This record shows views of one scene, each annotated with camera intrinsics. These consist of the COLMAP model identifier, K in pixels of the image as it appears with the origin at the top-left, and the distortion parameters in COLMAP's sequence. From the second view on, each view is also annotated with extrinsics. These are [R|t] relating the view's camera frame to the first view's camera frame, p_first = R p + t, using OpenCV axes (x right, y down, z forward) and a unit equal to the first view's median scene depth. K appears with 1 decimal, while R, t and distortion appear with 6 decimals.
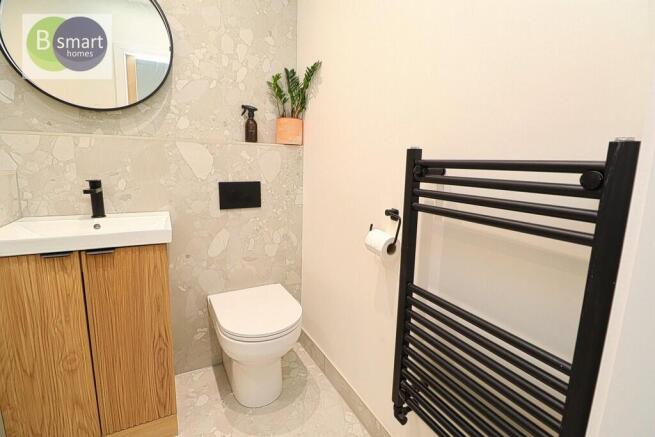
lens RADIAL K [[302.7, 0, 331.6], [0, 302.7, 209.5], [0, 0, 1]] dist [0.000287, -0.014300]
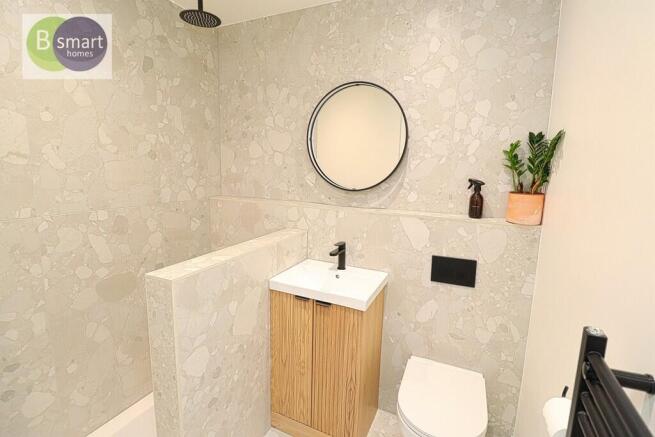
lens RADIAL K [[302.7, 0, 331.6], [0, 302.7, 209.5], [0, 0, 1]] dist [0.000287, -0.014300]
pose [[0.595403, 0.097388, -0.797503, 0.232905], [-0.132838, 0.990897, 0.021830, -0.218592], [0.792370, 0.092941, 0.602920, 0.076974]]
